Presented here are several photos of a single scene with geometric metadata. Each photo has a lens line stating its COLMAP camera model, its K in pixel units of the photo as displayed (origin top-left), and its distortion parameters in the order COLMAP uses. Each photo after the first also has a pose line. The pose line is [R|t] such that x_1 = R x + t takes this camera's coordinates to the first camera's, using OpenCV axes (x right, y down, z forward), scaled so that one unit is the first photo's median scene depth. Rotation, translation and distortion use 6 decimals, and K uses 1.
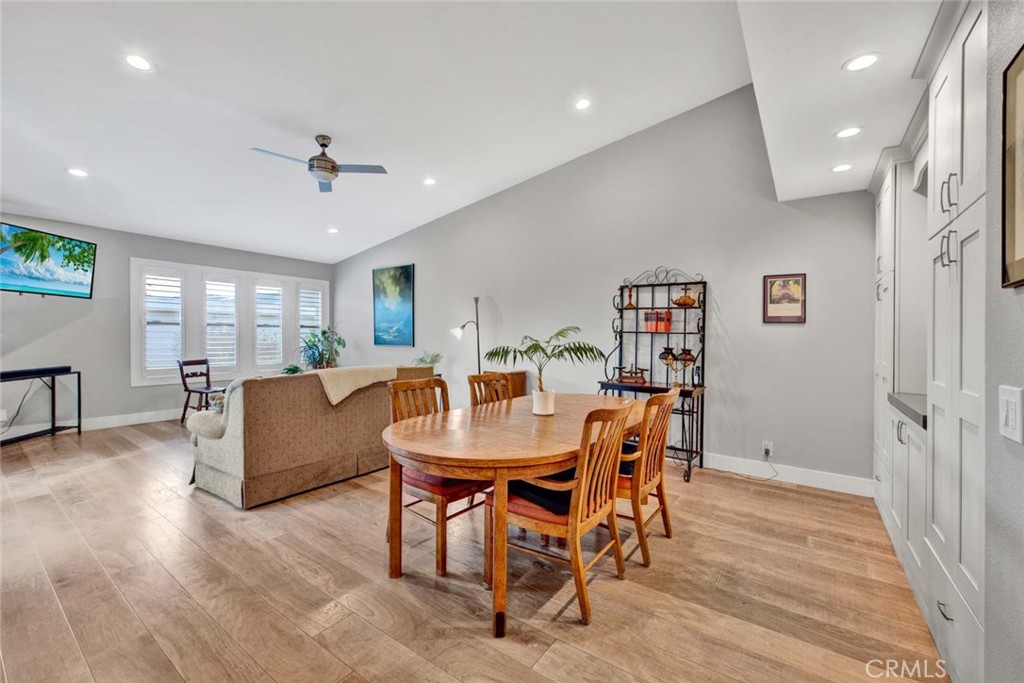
lens RADIAL K [[405.7, 0, 489.1], [0, 405.7, 349.2], [0, 0, 1]] dist [-0.015257, -0.002609]
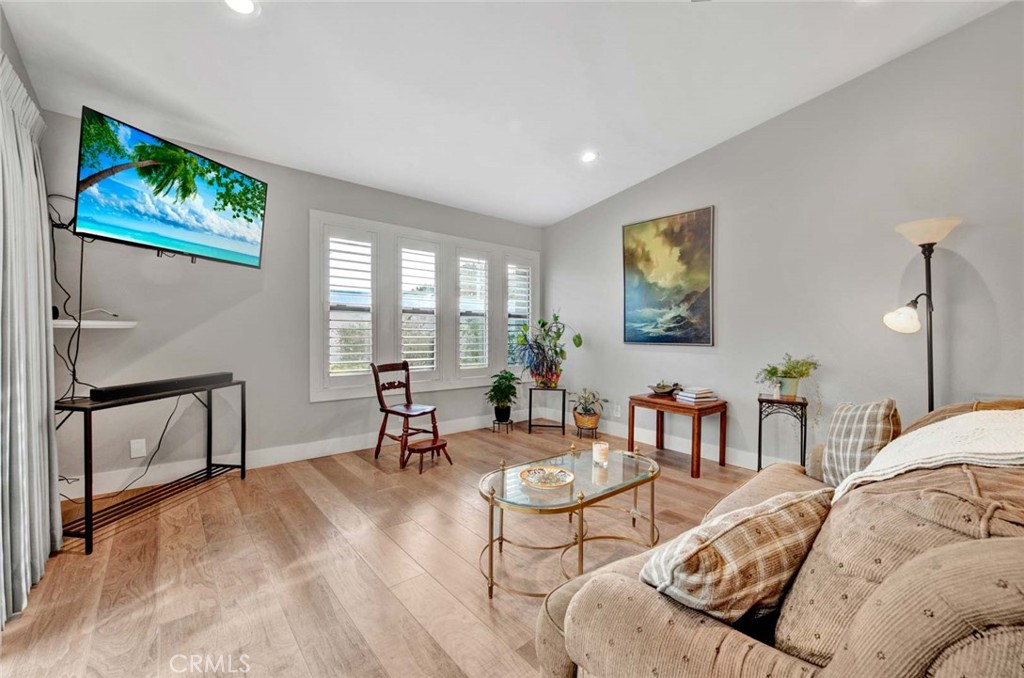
lens RADIAL K [[422.0, 0, 508.2], [0, 422.0, 351.0], [0, 0, 1]] dist [0.000965, -0.002859]
pose [[0.963555, 0.014619, -0.267112, -0.369851], [-0.010401, 0.999798, 0.017201, -0.007421], [0.267309, -0.013795, 0.963512, 0.388903]]
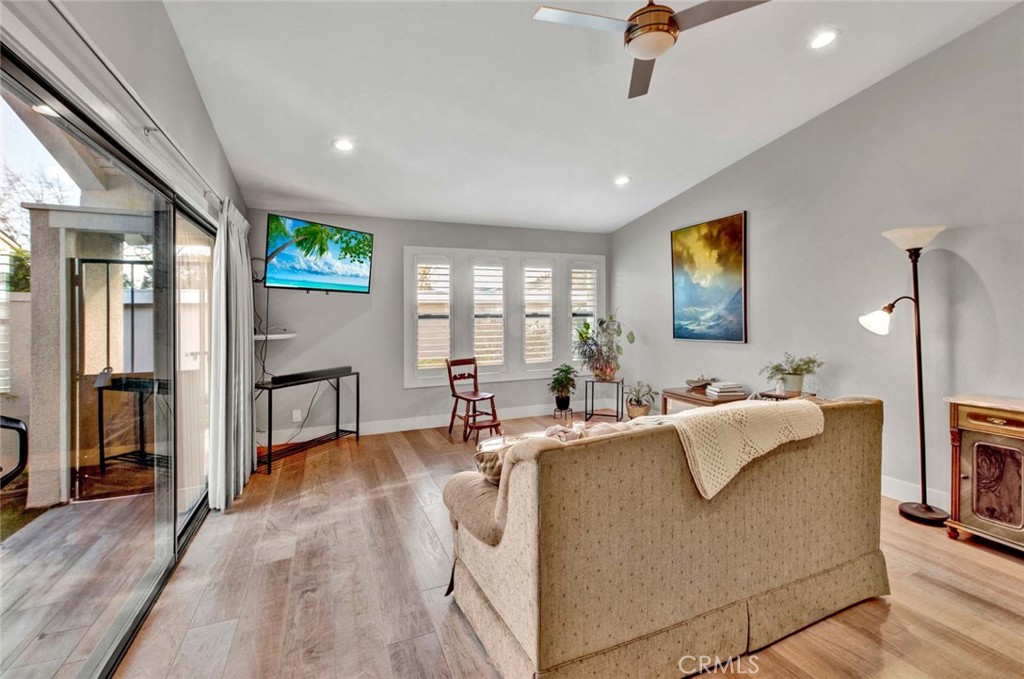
lens RADIAL K [[422.0, 0, 497.8], [0, 422.0, 326.1], [0, 0, 1]] dist [0.000965, -0.002859]
pose [[0.846439, -0.014792, -0.532281, -0.199103], [0.005247, 0.999797, -0.019441, -0.025693], [0.532460, 0.013662, 0.846345, 0.292330]]
